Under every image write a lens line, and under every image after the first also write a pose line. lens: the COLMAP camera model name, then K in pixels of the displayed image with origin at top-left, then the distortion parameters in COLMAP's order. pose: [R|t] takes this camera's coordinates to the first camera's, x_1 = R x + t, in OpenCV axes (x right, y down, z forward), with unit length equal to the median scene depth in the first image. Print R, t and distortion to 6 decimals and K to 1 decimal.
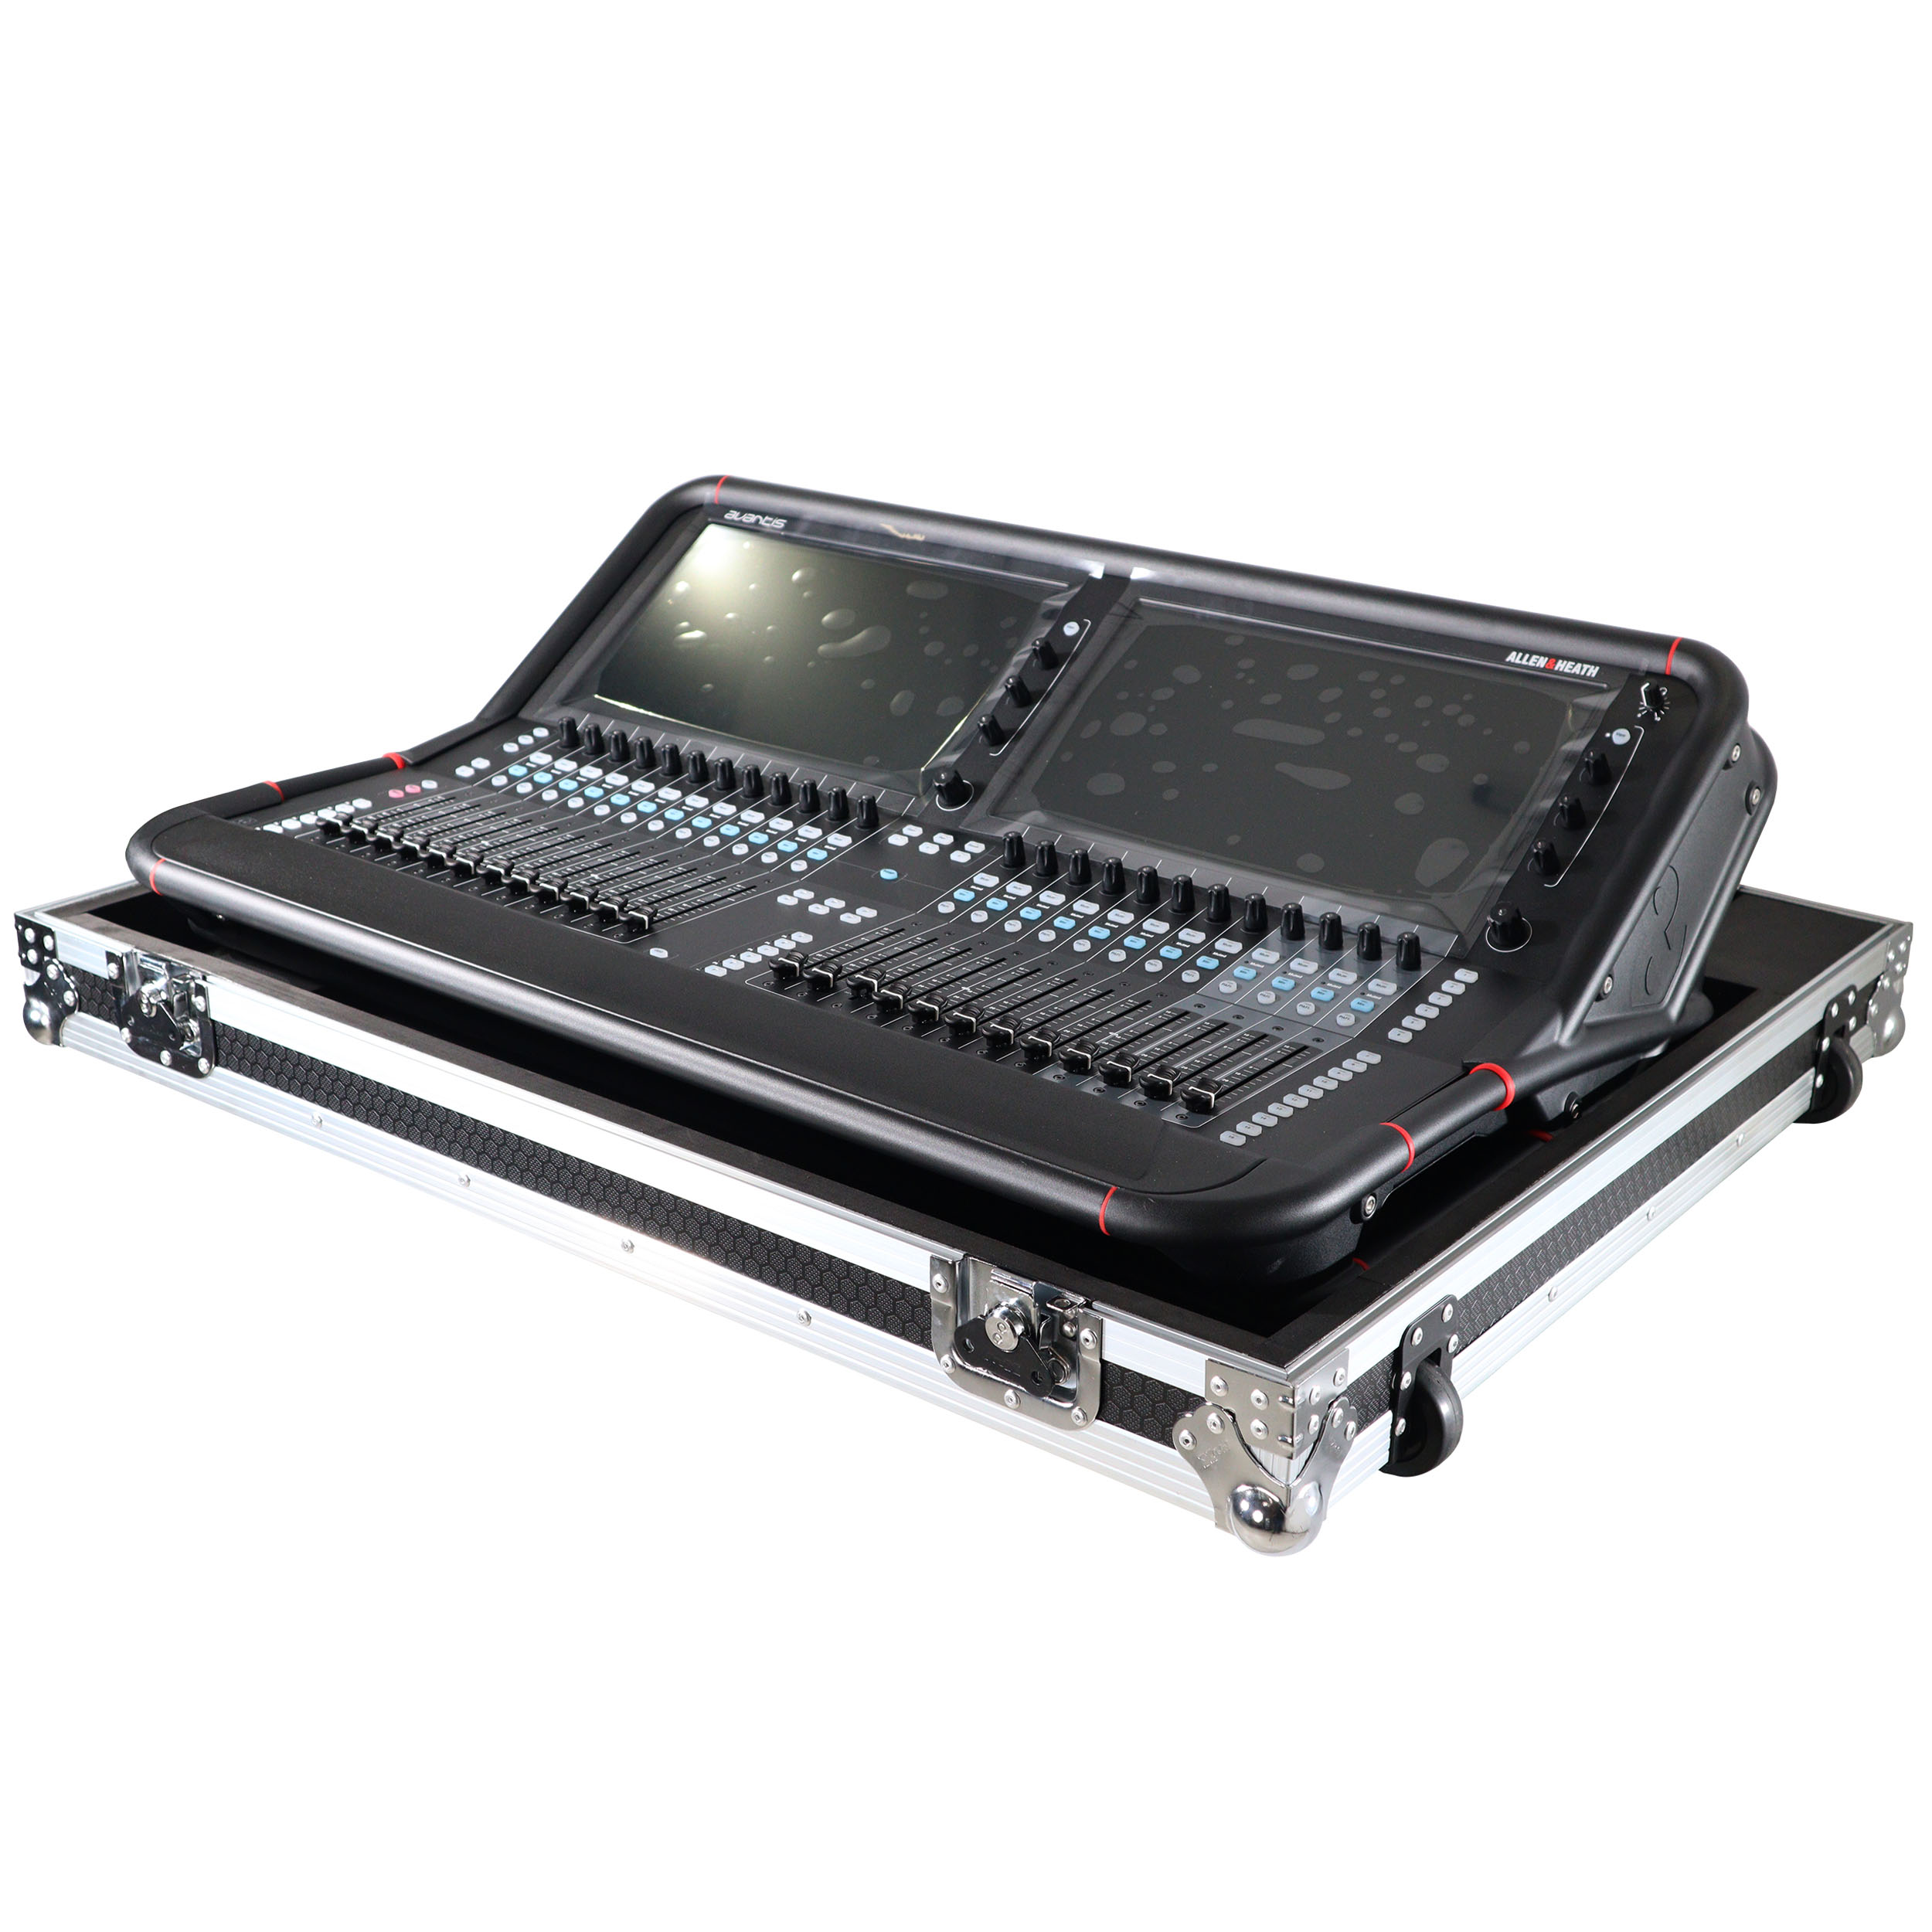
lens RADIAL K [[2752.4, 0, 966.0], [0, 2752.4, 966.0], [0, 0, 1]] dist [0.017136, -0.041512]
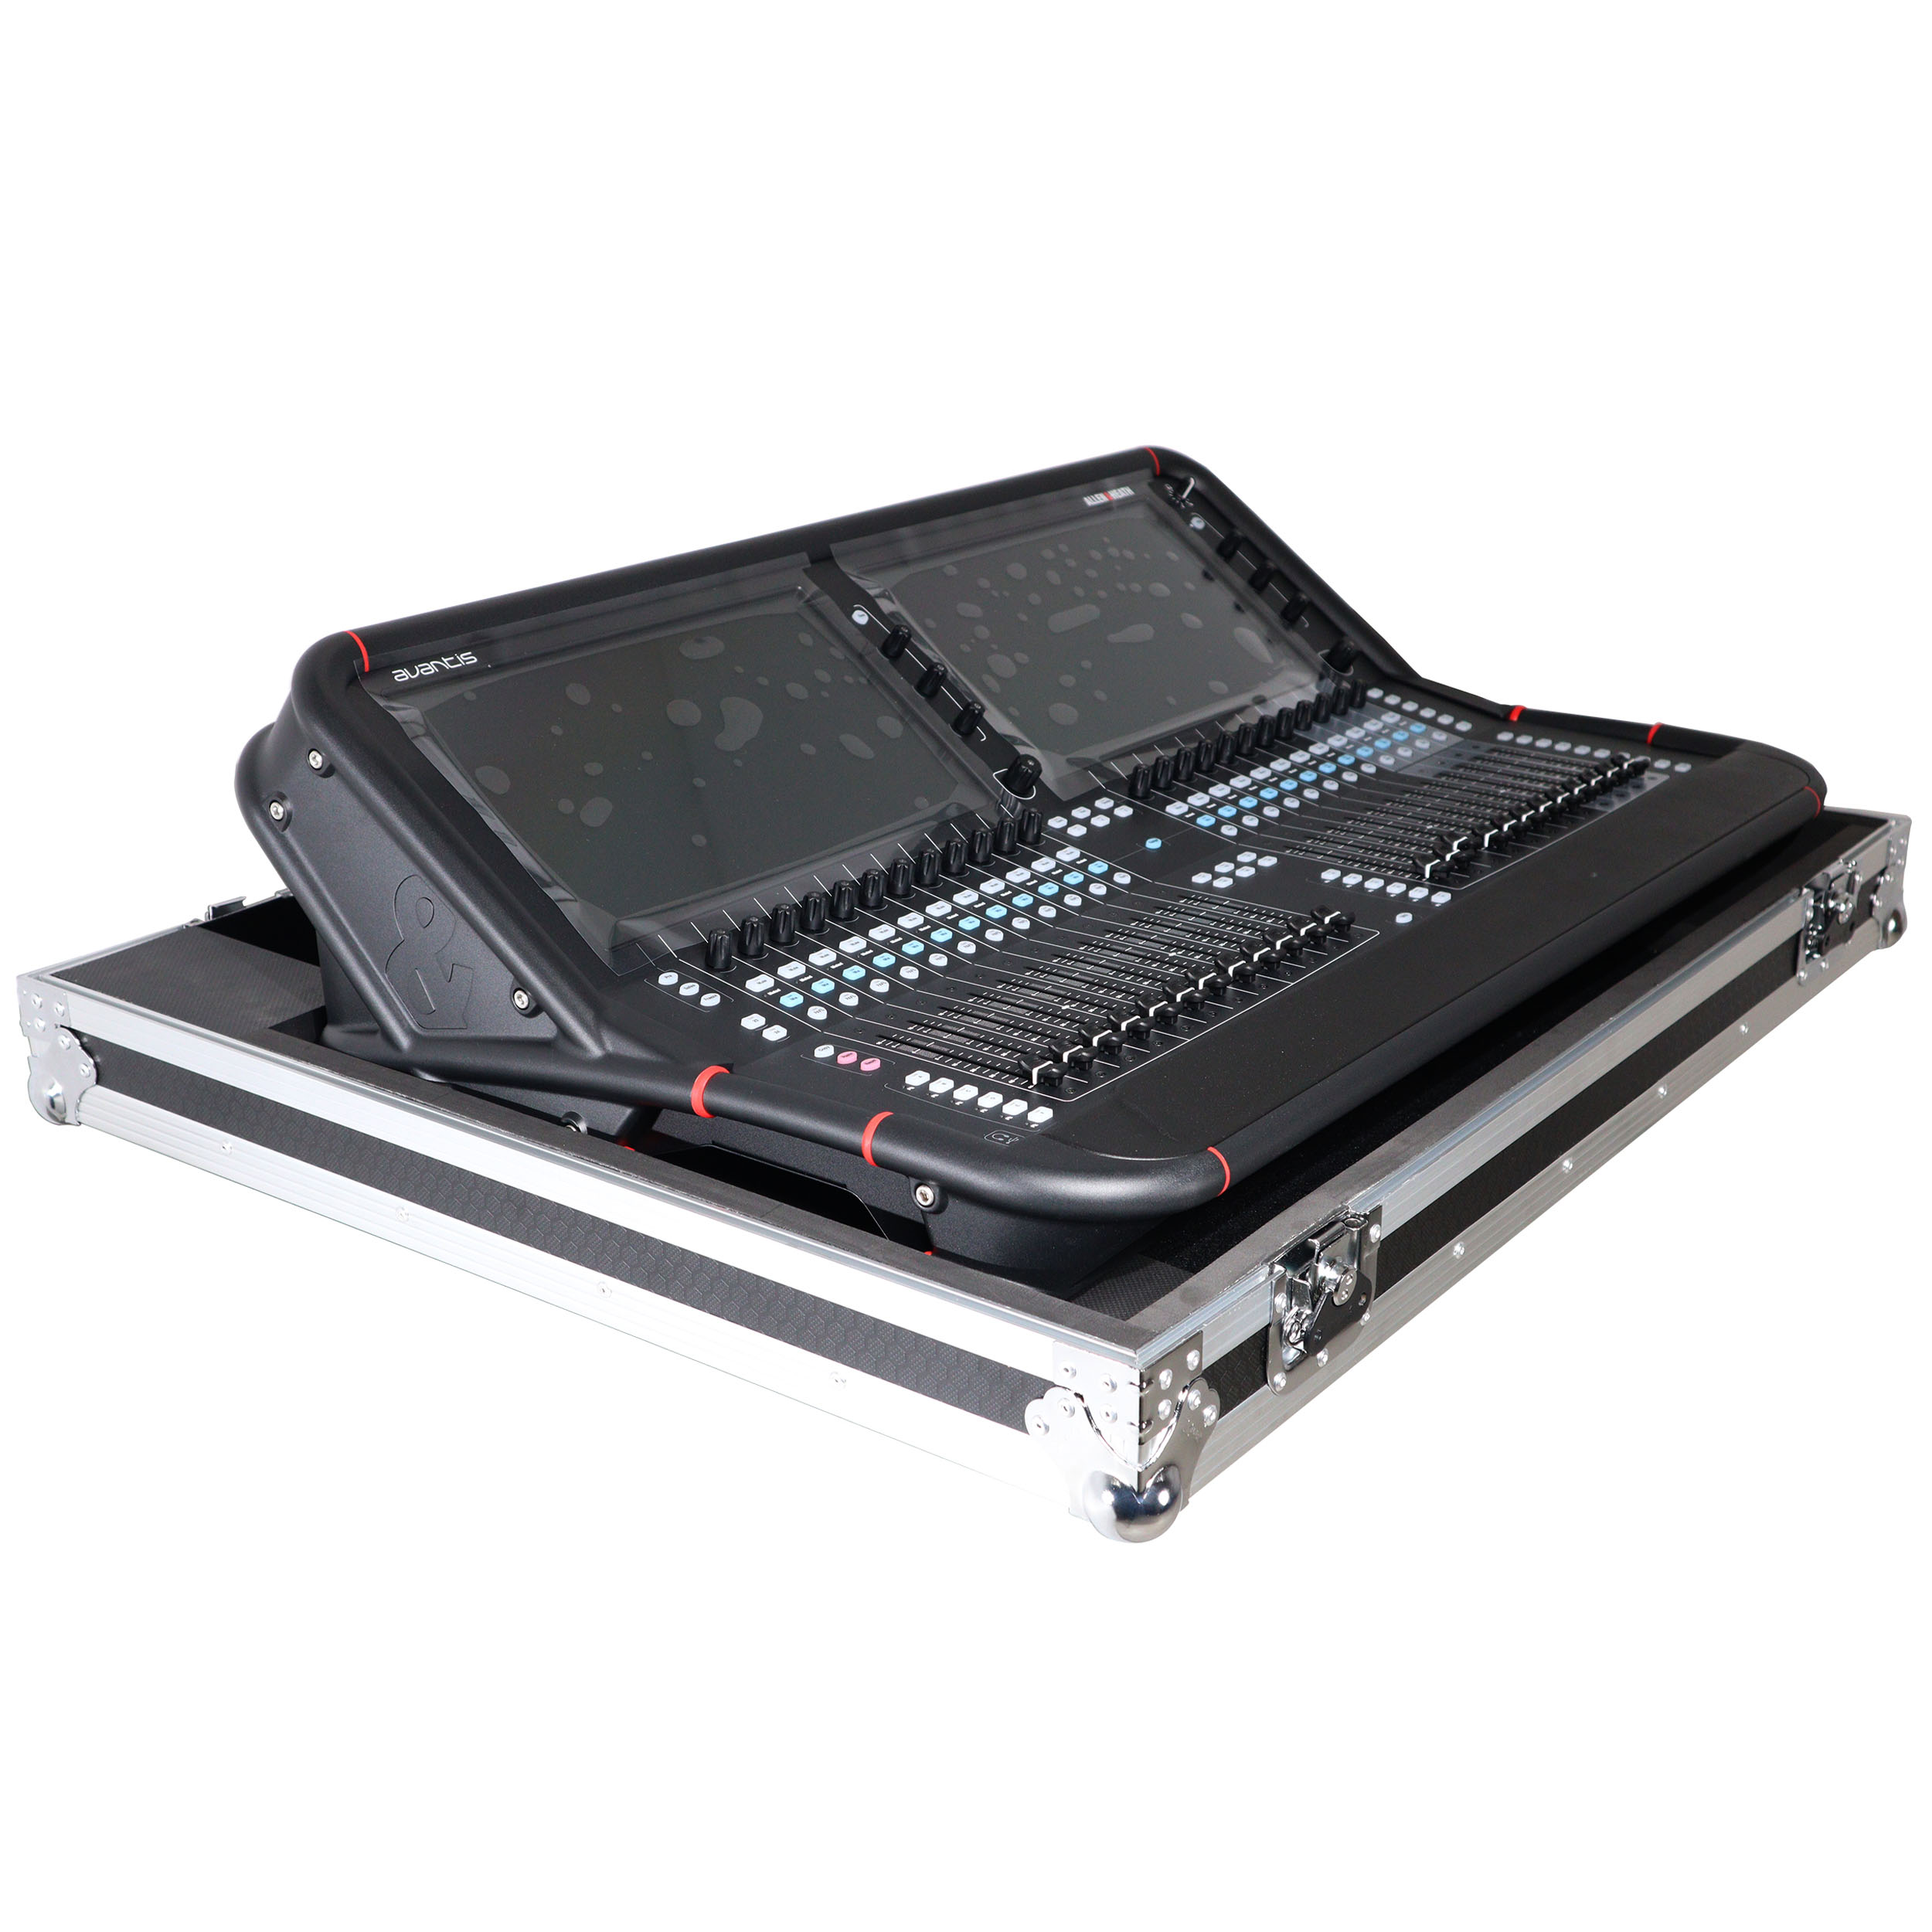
lens RADIAL K [[2518.8, 0, 1213.7], [0, 2518.8, 965.9], [0, 0, 1]] dist [0.000420, -0.007300]
pose [[-0.059681, -0.377799, 0.923962, -0.900103], [0.341180, 0.862148, 0.374562, -0.333790], [-0.938101, 0.337592, 0.077444, 0.949797]]
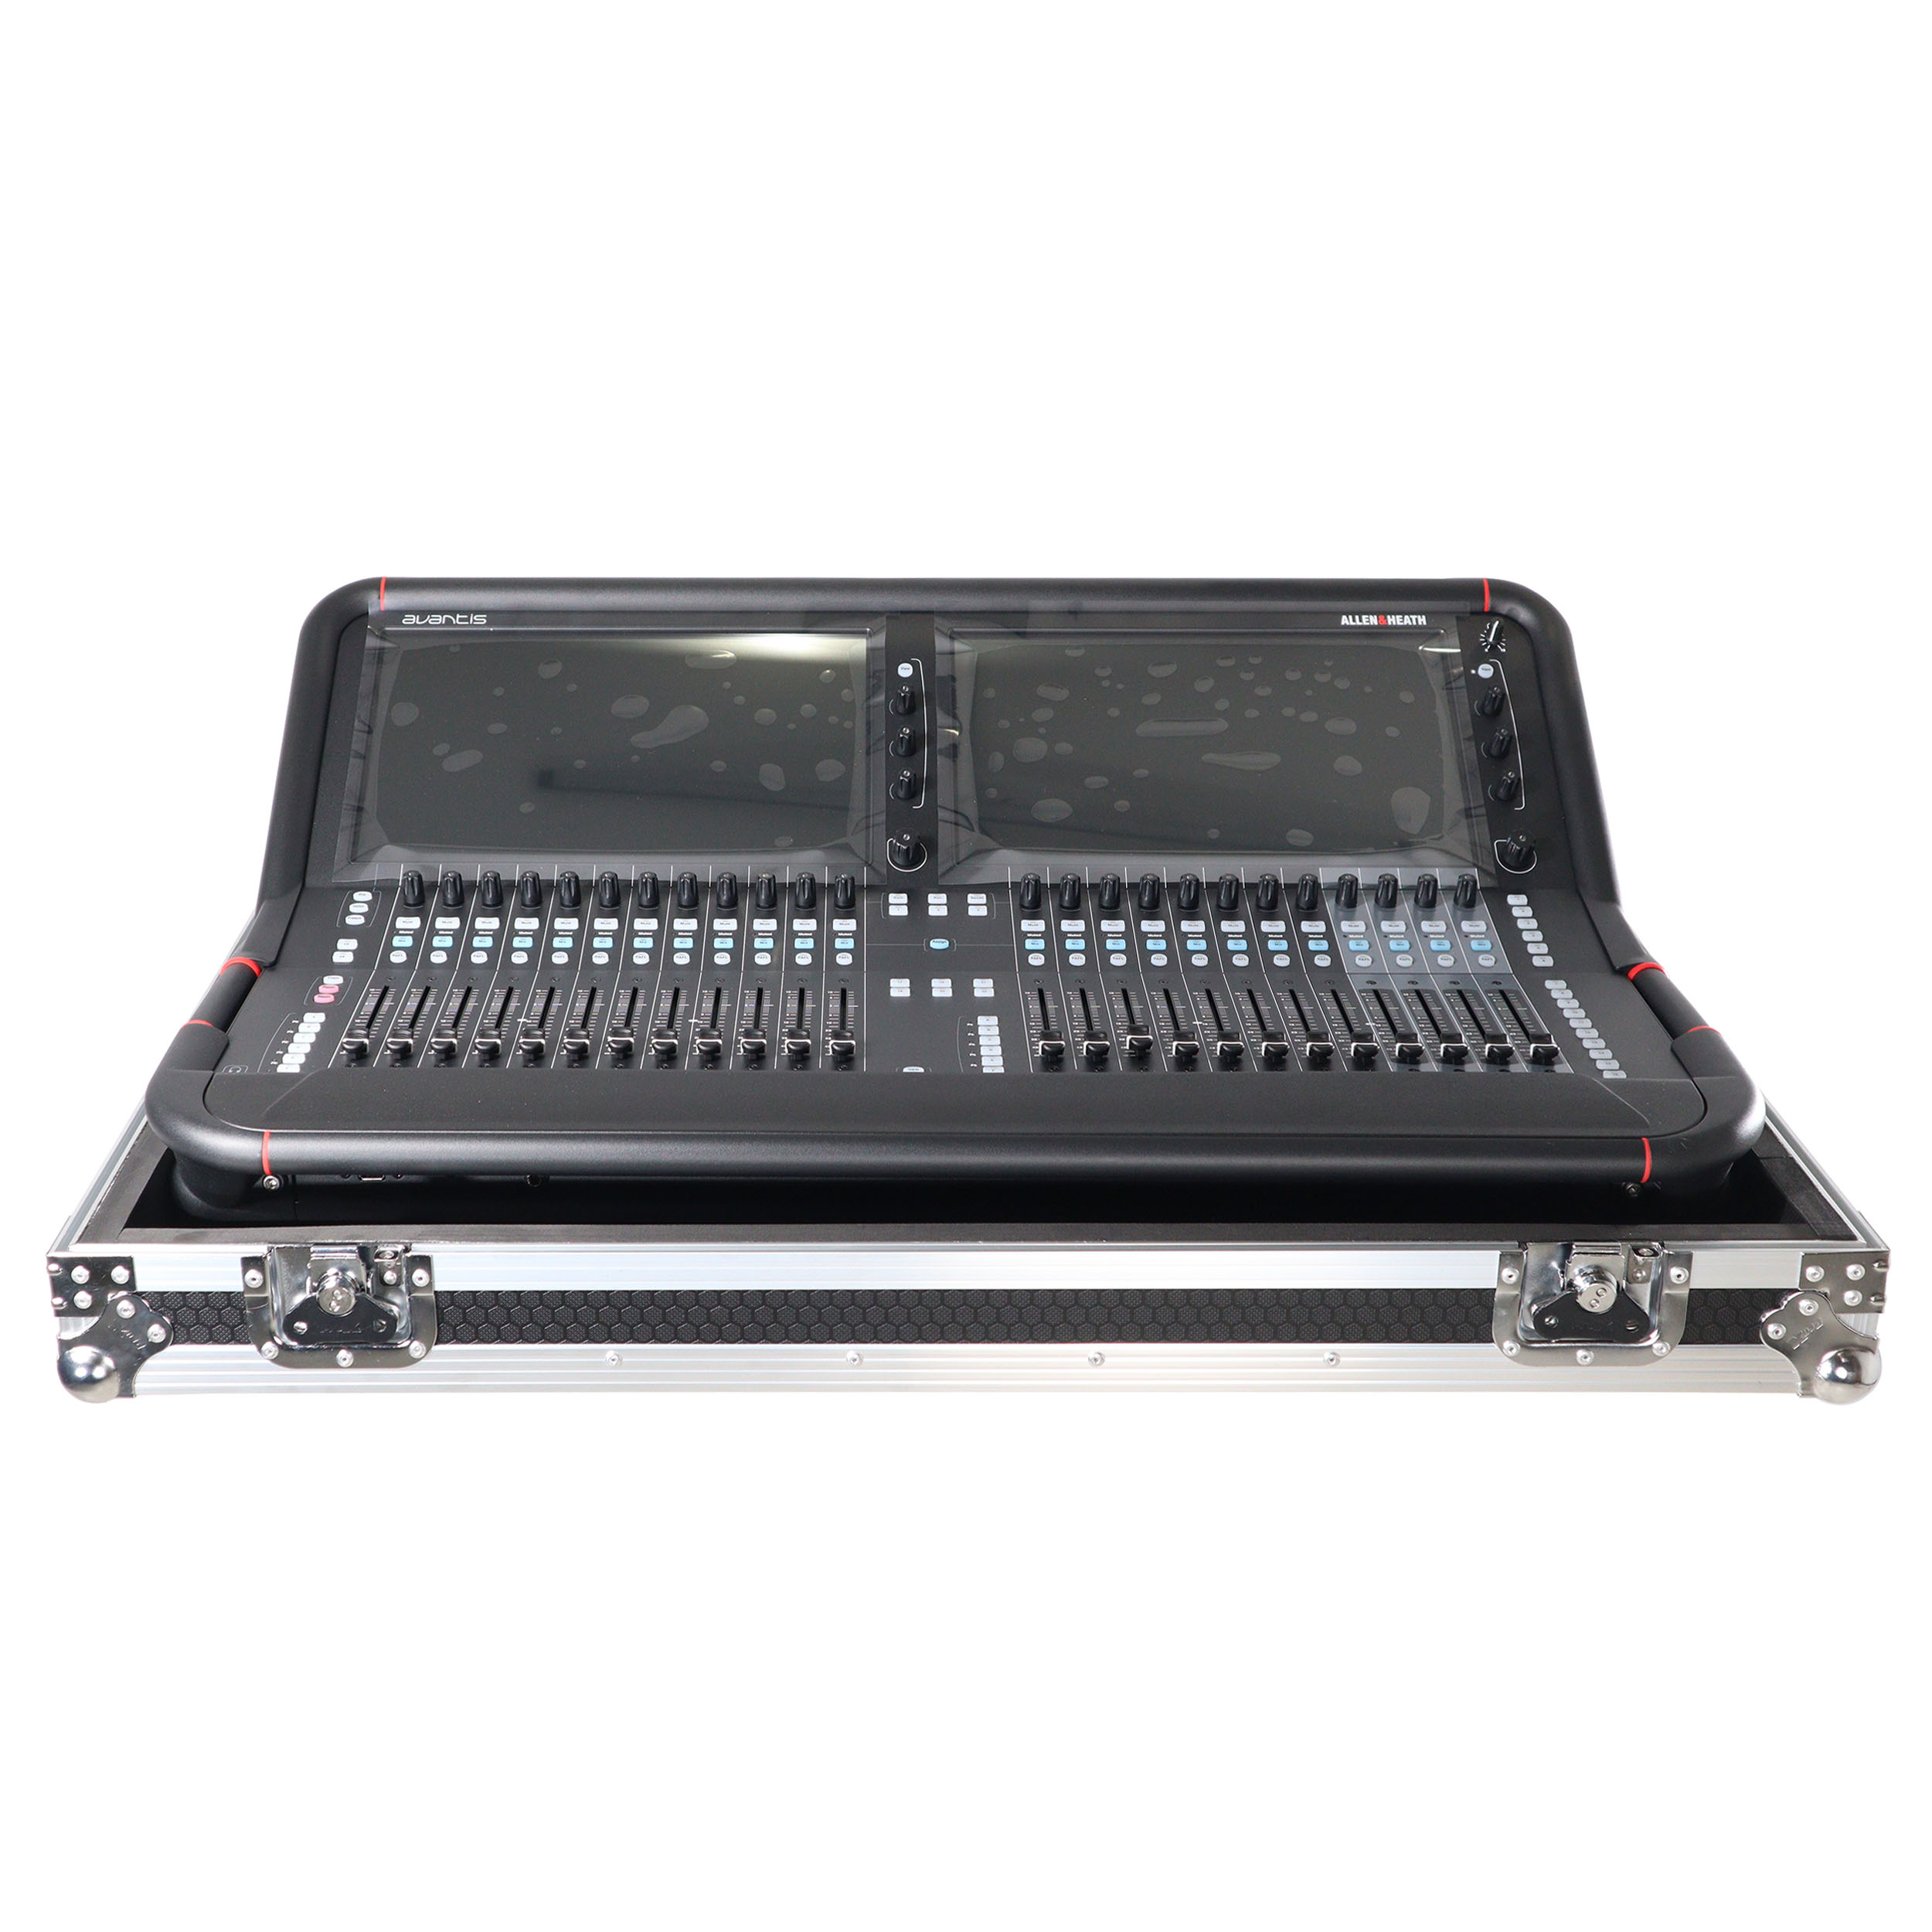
lens RADIAL K [[2752.4, 0, 966.0], [0, 2752.4, 966.0], [0, 0, 1]] dist [0.017136, -0.041512]
pose [[0.774072, -0.240763, 0.585530, -0.613149], [0.229016, 0.968720, 0.095567, -0.120477], [-0.590224, 0.060120, 0.804998, 0.210423]]
